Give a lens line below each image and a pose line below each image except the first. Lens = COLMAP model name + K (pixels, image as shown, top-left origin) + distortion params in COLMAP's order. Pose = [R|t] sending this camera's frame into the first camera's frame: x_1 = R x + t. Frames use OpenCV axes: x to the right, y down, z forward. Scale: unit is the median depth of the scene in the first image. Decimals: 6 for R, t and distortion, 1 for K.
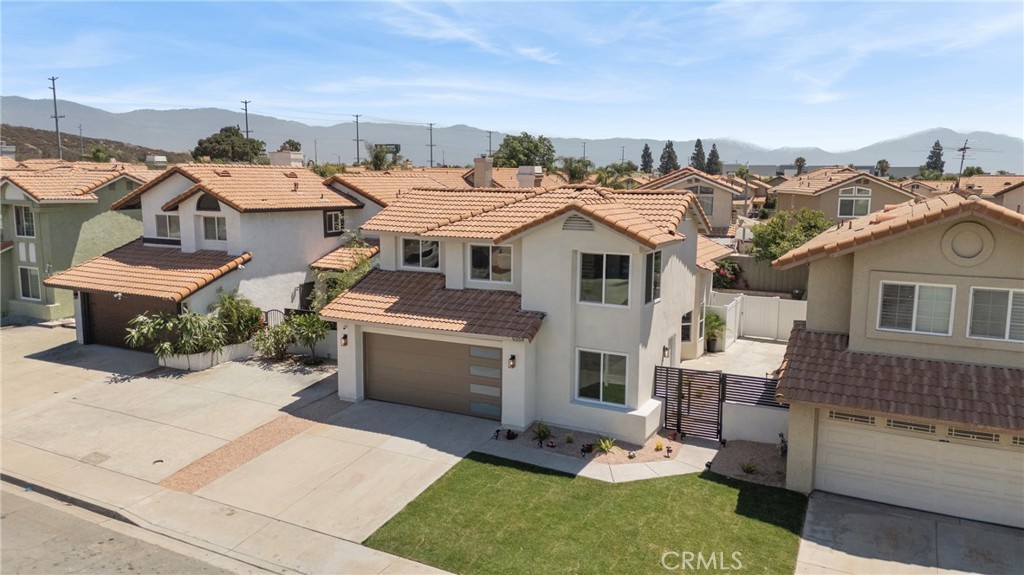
lens RADIAL K [[753.5, 0, 512.0], [0, 753.5, 287.5], [0, 0, 1]] dist [0.084762, -0.108636]
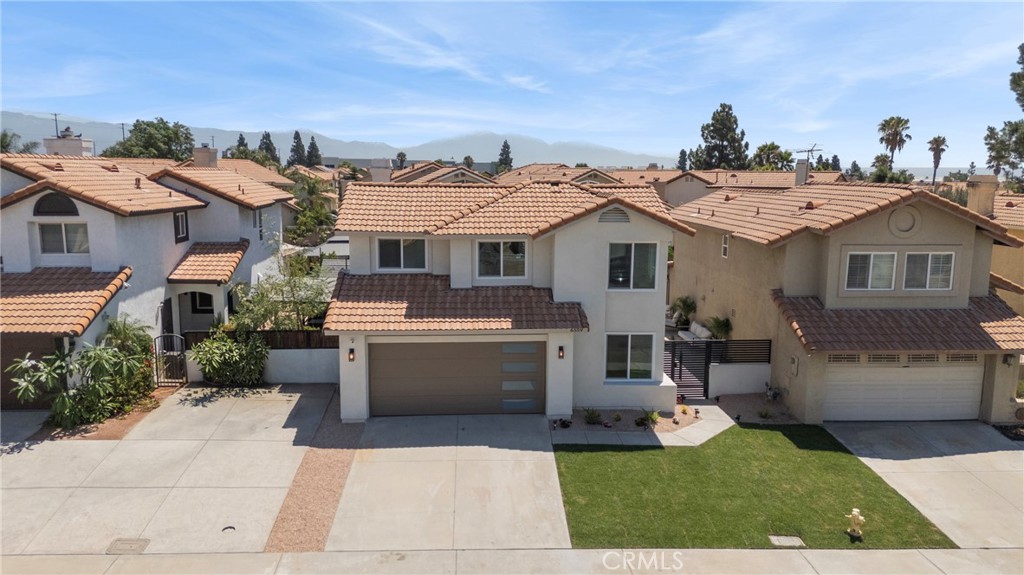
lens RADIAL K [[753.5, 0, 512.0], [0, 753.5, 287.5], [0, 0, 1]] dist [0.084762, -0.108636]
pose [[0.856675, -0.078583, 0.509836, -0.561941], [0.073660, 0.996836, 0.029877, -0.025105], [-0.510571, 0.011960, 0.859752, 0.146977]]
